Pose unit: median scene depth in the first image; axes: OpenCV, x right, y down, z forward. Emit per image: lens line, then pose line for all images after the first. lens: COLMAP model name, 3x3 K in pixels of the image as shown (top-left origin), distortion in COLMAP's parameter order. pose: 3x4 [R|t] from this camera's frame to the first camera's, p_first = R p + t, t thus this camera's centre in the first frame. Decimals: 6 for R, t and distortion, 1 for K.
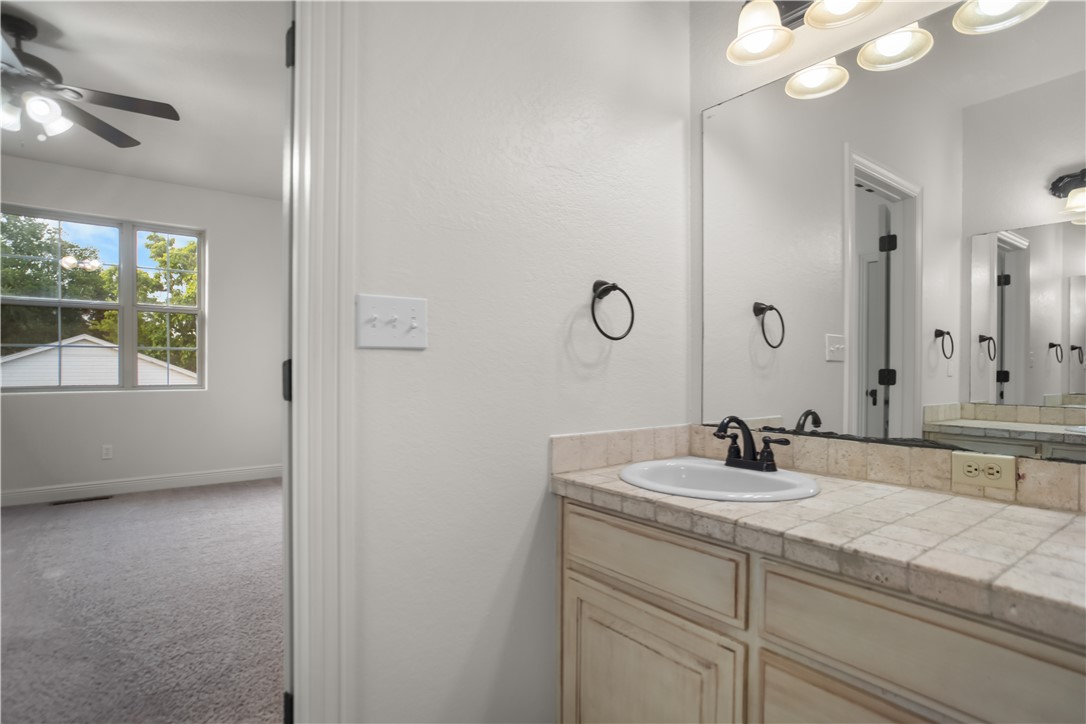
lens RADIAL K [[578.4, 0, 563.4], [0, 578.4, 371.7], [0, 0, 1]] dist [-0.070140, 0.044561]
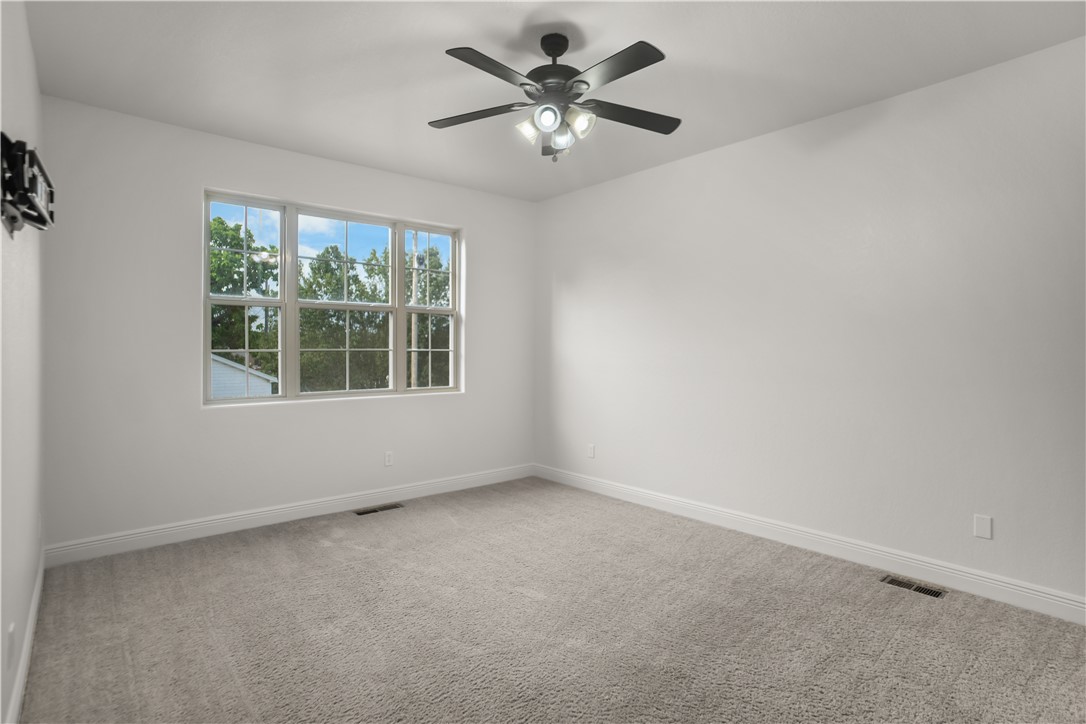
lens RADIAL K [[563.9, 0, 545.3], [0, 563.9, 360.6], [0, 0, 1]] dist [-0.068012, 0.047906]
pose [[0.998955, -0.004935, 0.045445, -0.595783], [0.004212, 0.999863, 0.015993, -0.042252], [-0.045518, -0.015785, 0.998839, 0.022598]]
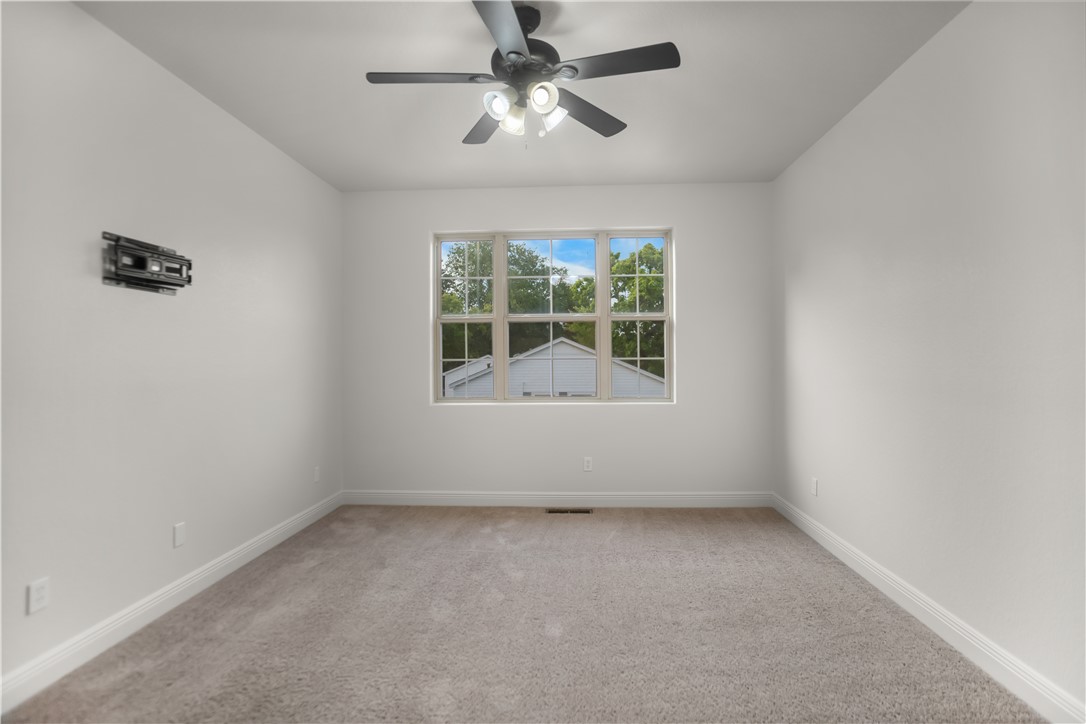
lens RADIAL K [[549.6, 0, 550.7], [0, 549.6, 366.5], [0, 0, 1]] dist [-0.069724, 0.056598]
pose [[0.750673, 0.000340, -0.660674, -0.220706], [0.006556, 0.999947, 0.007963, -0.040581], [0.660642, -0.010309, 0.750630, 0.230236]]
